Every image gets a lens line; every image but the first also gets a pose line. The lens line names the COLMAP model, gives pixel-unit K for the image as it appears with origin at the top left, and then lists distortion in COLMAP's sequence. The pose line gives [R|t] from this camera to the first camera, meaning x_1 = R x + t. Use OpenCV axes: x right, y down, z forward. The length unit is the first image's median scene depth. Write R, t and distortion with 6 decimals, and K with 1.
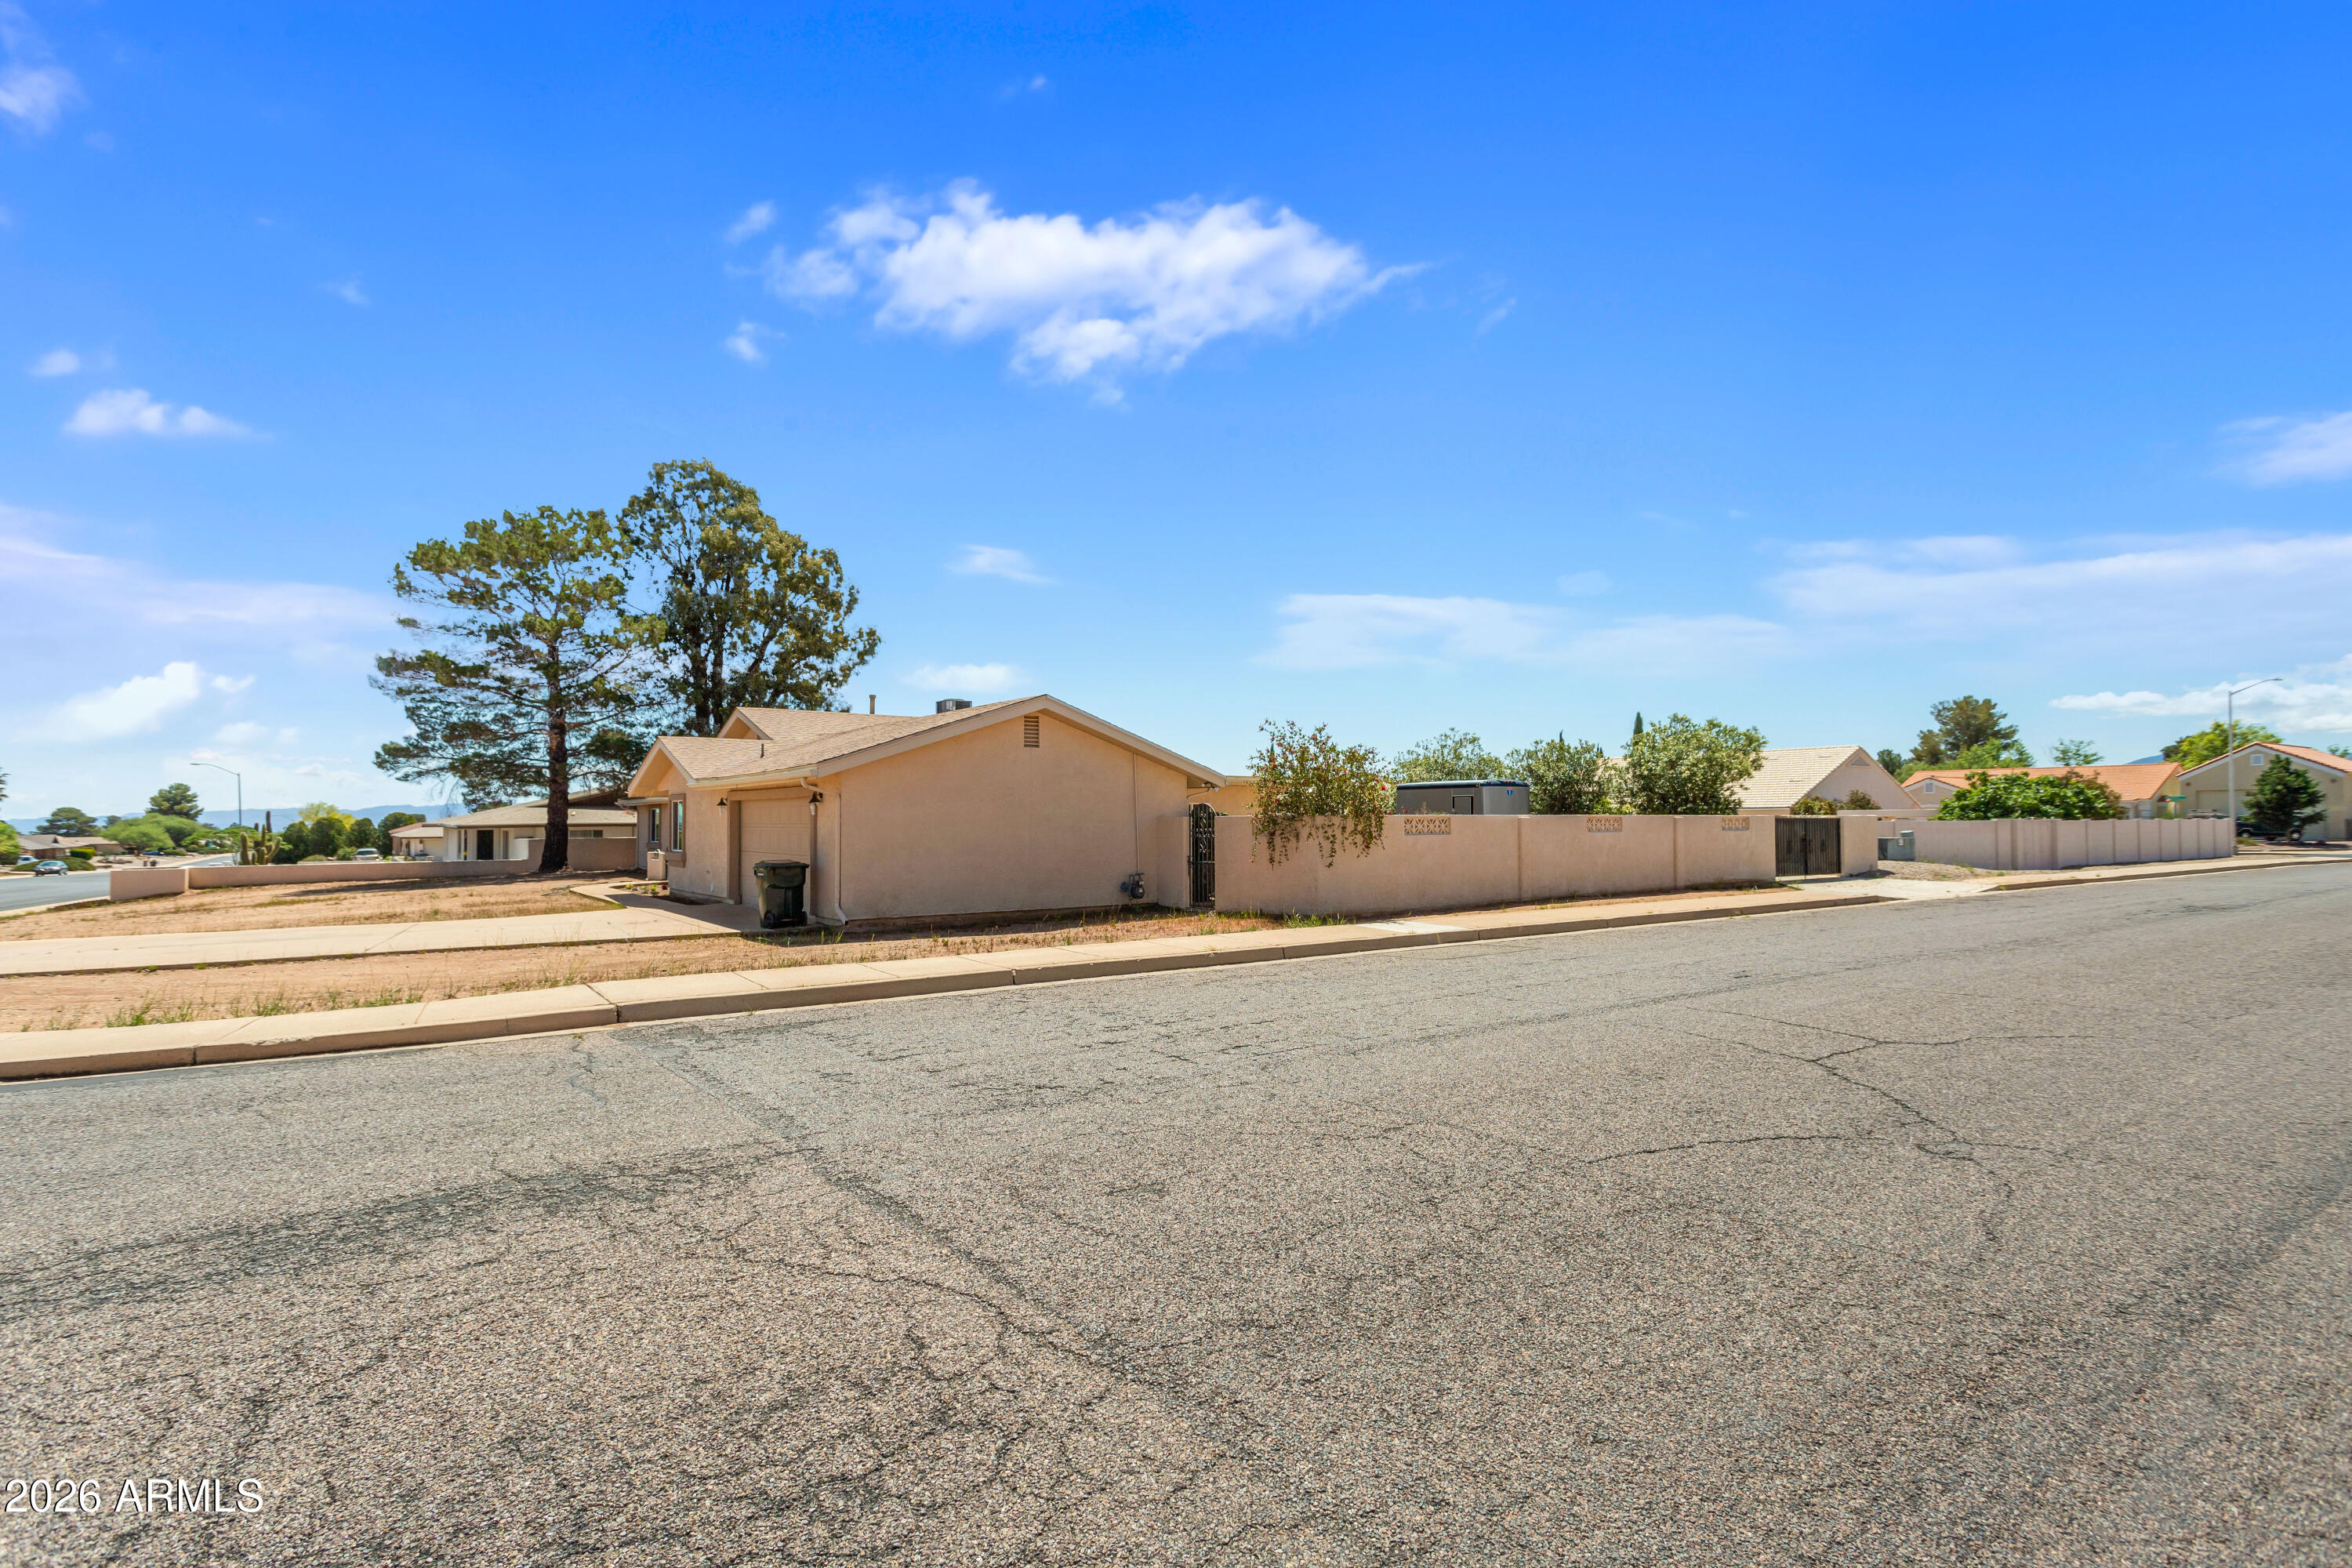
lens RADIAL K [[1136.2, 0, 1176.0], [0, 1136.2, 784.0], [0, 0, 1]] dist [-0.000024, 0.000719]
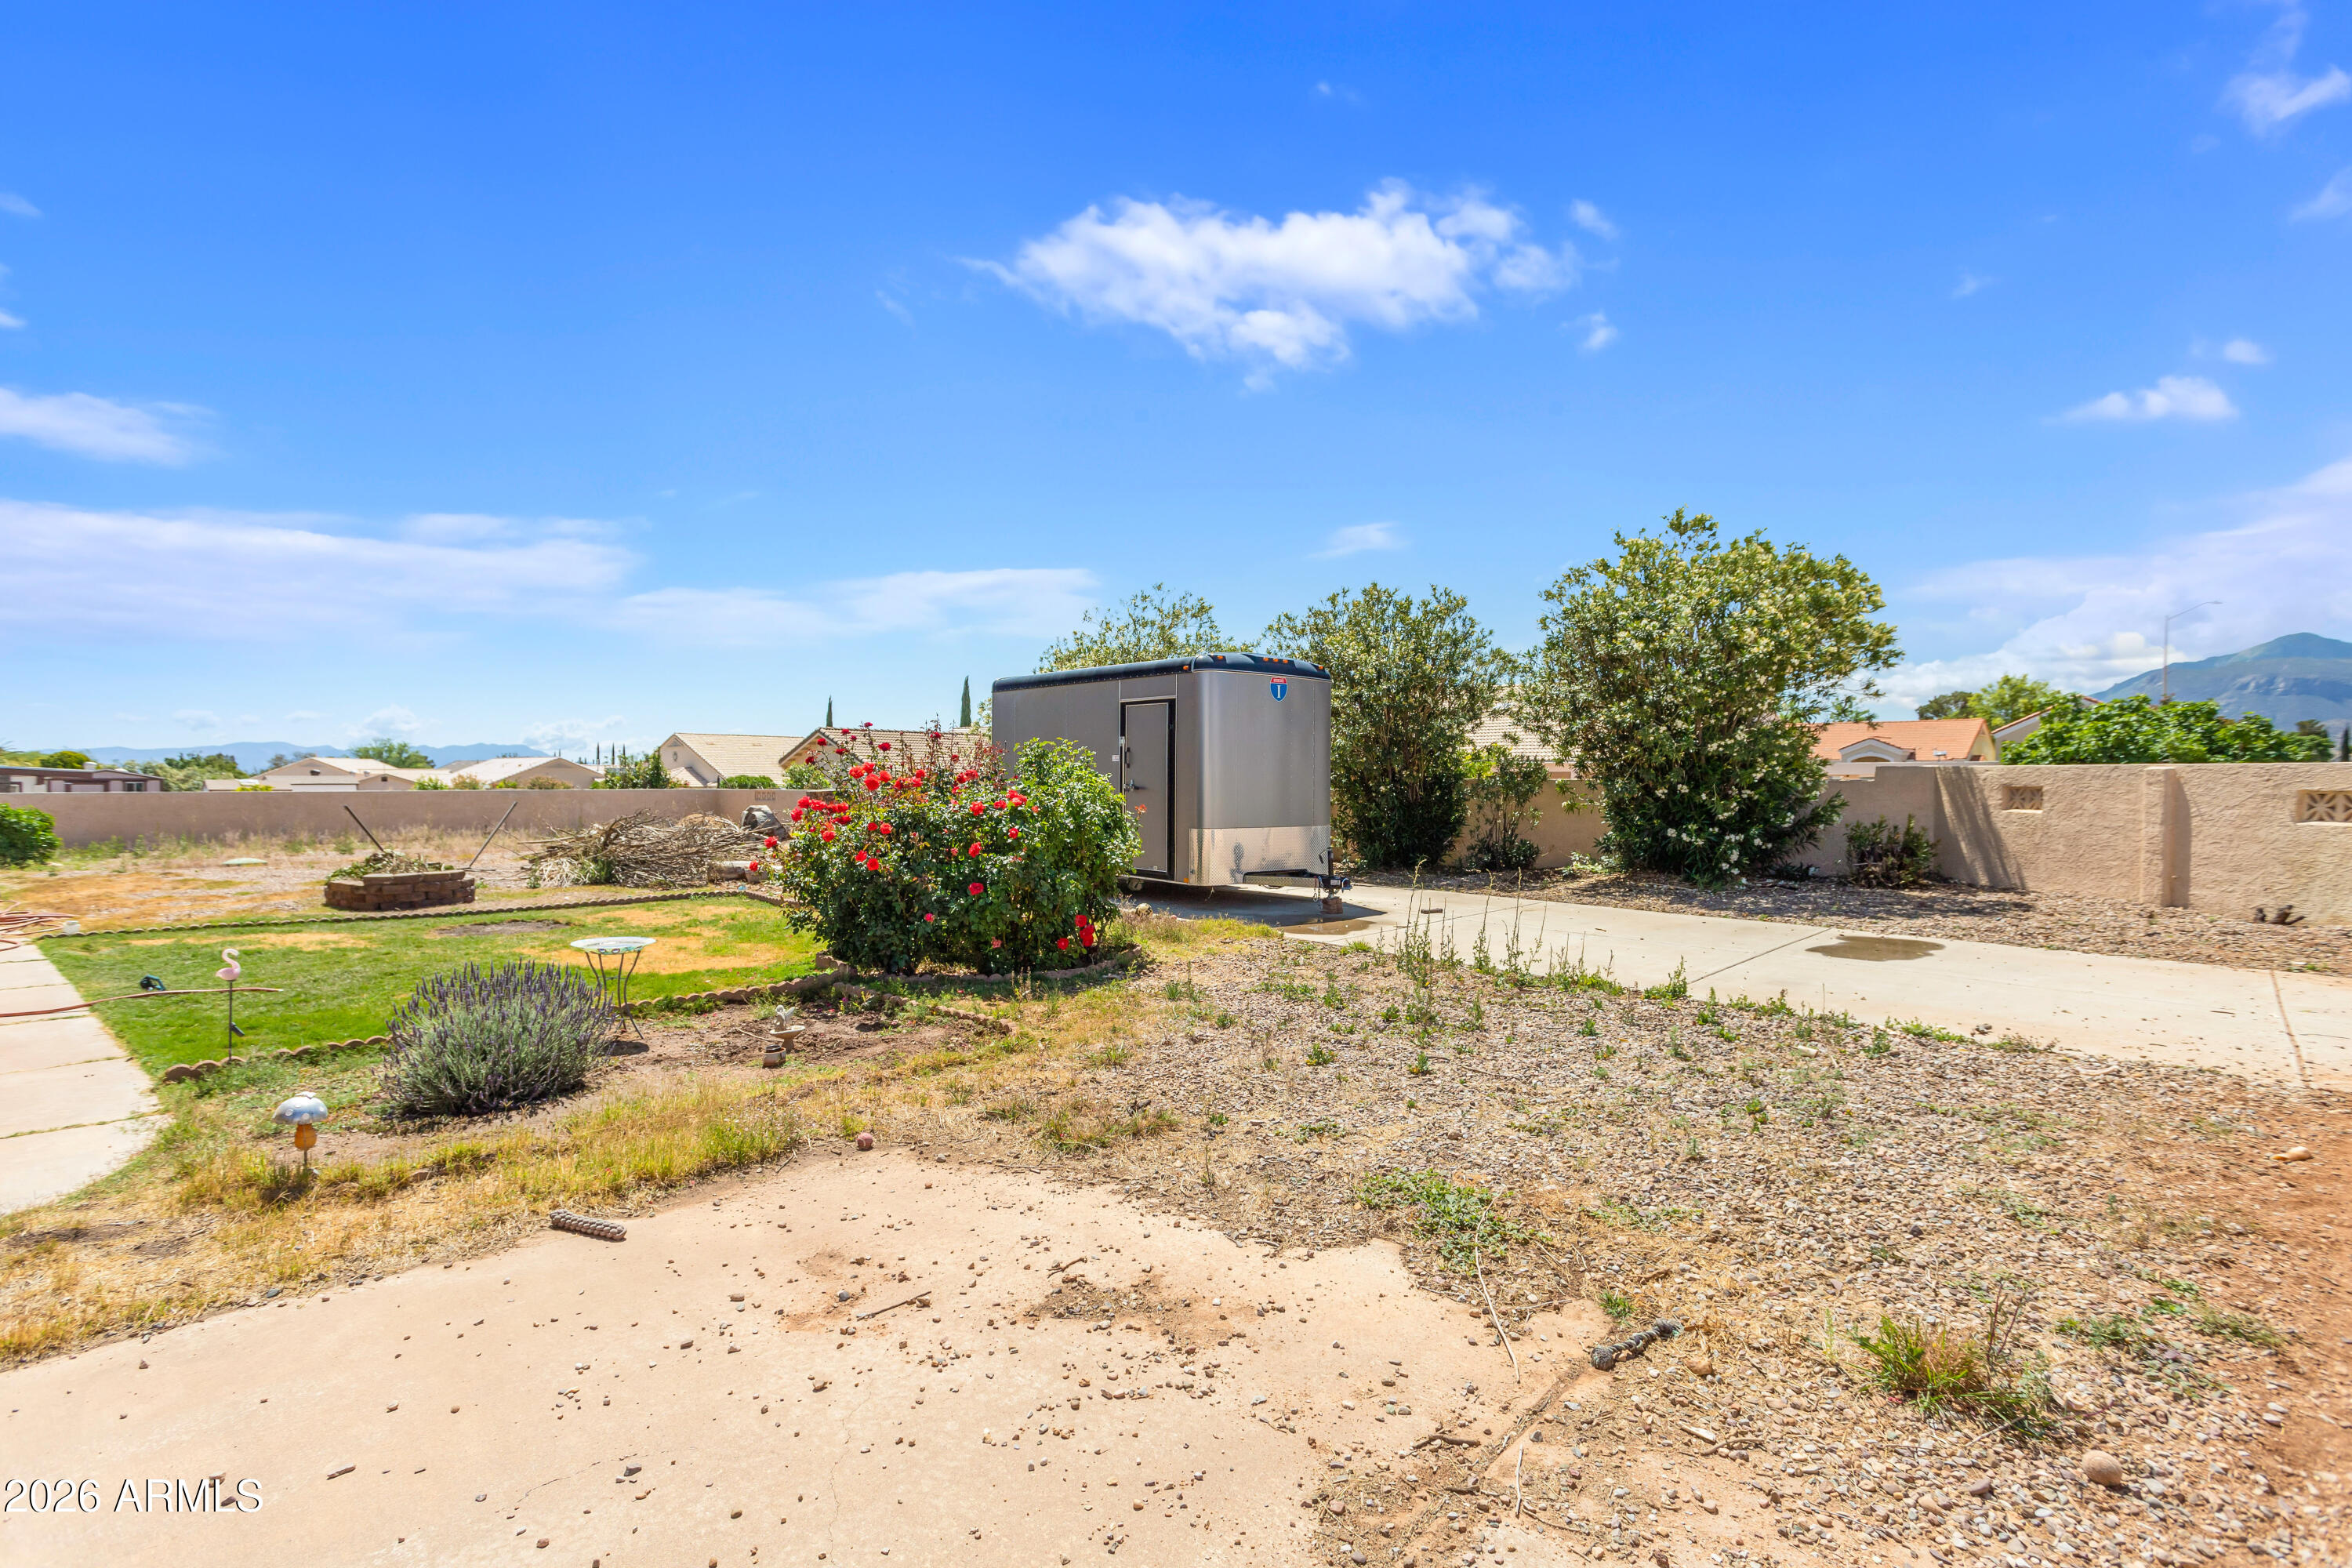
lens RADIAL K [[1136.2, 0, 1176.0], [0, 1136.2, 784.0], [0, 0, 1]] dist [-0.000024, 0.000719]
pose [[0.978282, -0.000874, 0.207275, 0.171999], [-0.005400, 0.999544, 0.029700, 0.023803], [-0.207206, -0.030174, 0.977832, 0.598899]]
